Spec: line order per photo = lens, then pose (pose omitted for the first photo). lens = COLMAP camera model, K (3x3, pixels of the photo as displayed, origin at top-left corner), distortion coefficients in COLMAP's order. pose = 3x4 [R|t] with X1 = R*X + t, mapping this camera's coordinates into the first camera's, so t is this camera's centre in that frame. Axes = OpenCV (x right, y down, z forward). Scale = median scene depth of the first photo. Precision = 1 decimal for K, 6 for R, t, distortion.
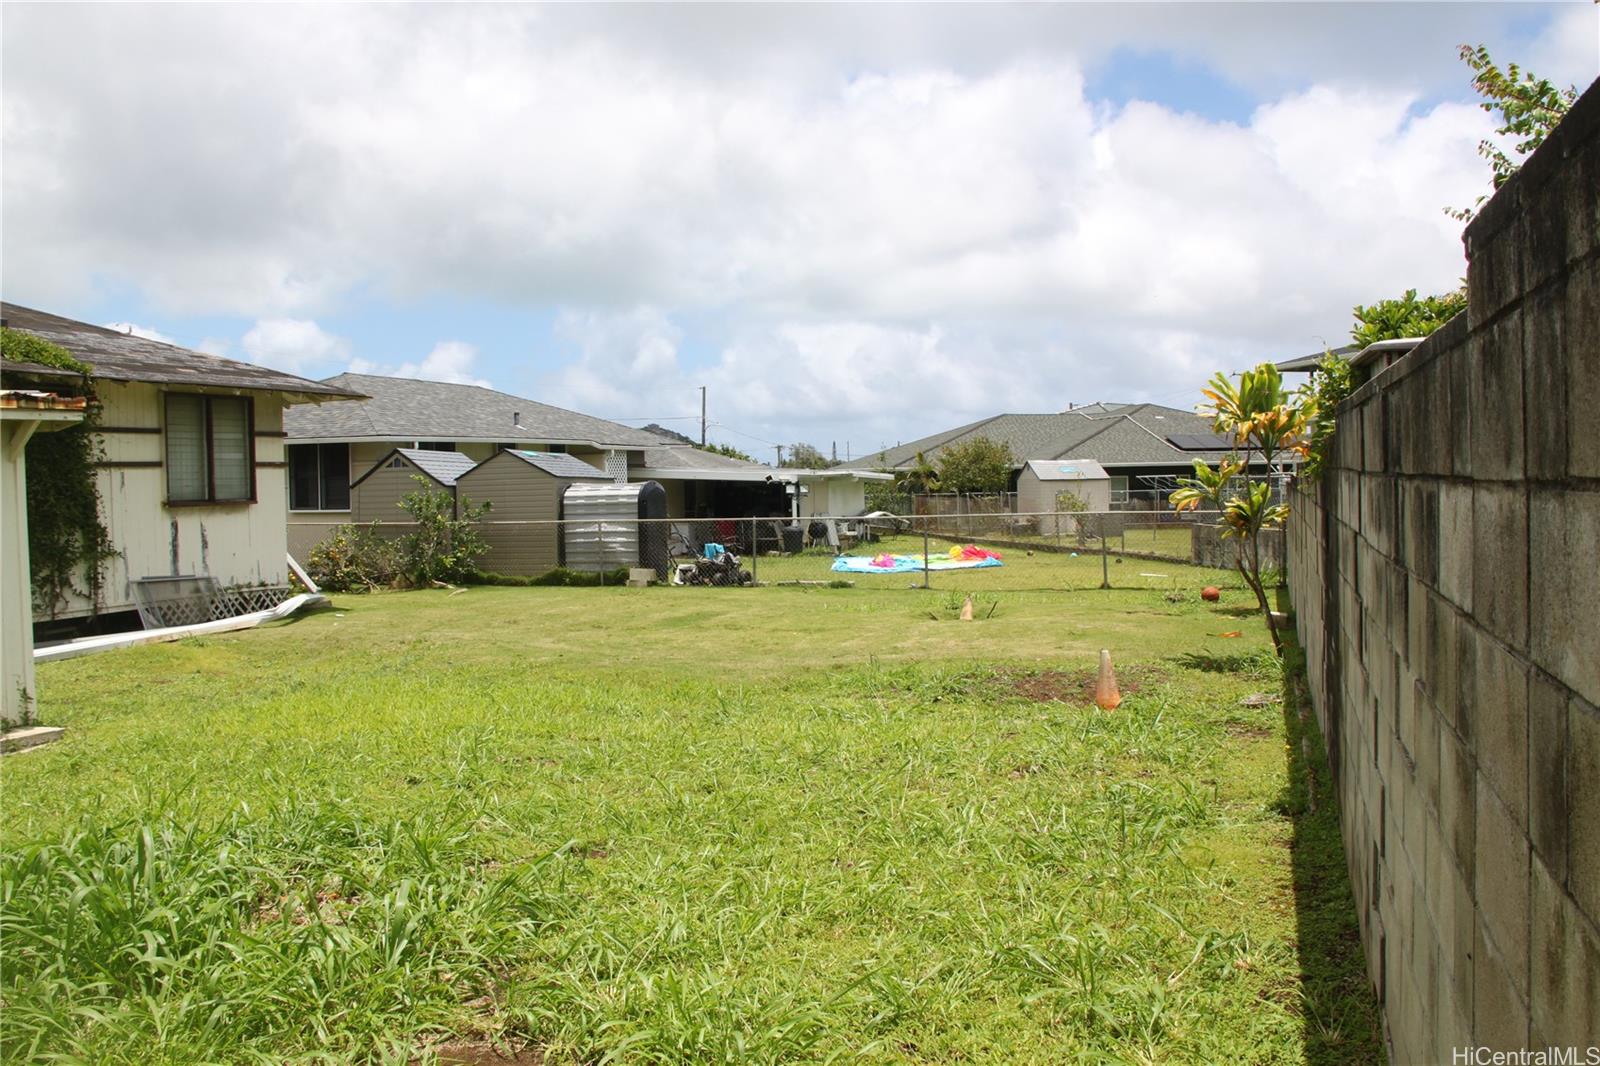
lens RADIAL K [[1383.9, 0, 791.8], [0, 1383.9, 528.5], [0, 0, 1]] dist [-0.181954, 0.203265]
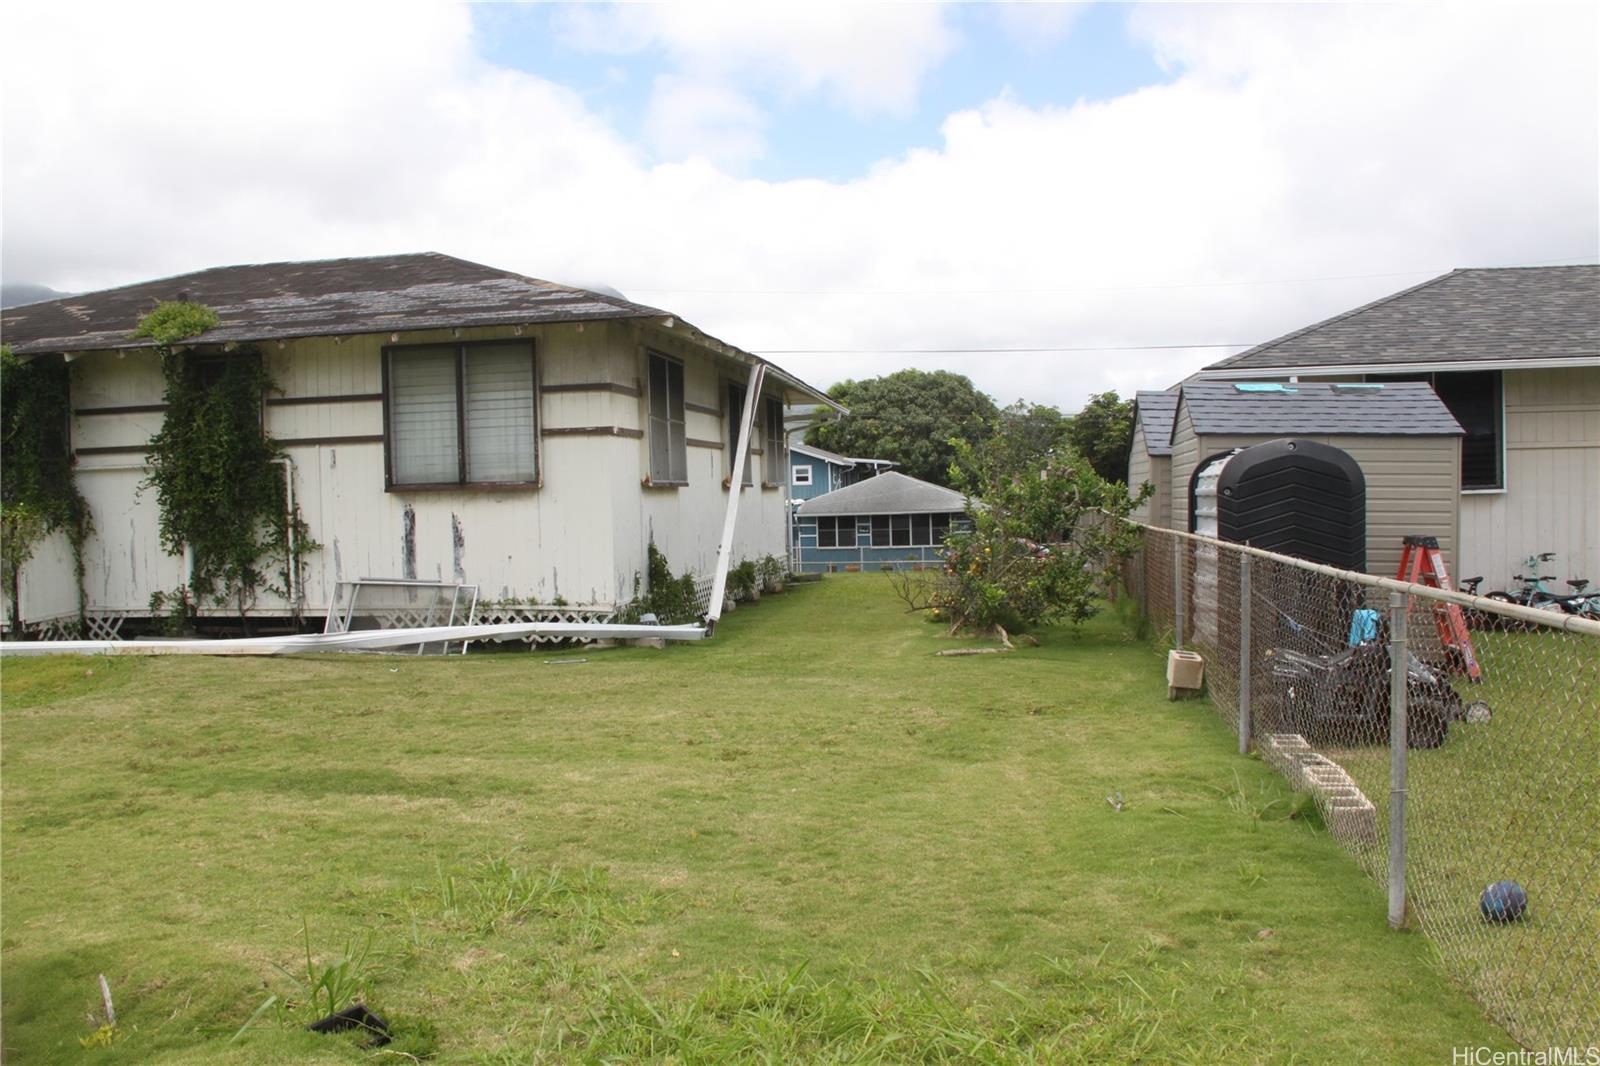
lens RADIAL K [[1361.8, 0, 794.3], [0, 1361.8, 524.8], [0, 0, 1]] dist [-0.193012, 0.187001]
pose [[0.155450, 0.033036, -0.987291, 0.352409], [-0.021453, 0.999318, 0.030061, -0.025404], [0.987611, 0.016508, 0.156052, 1.110762]]
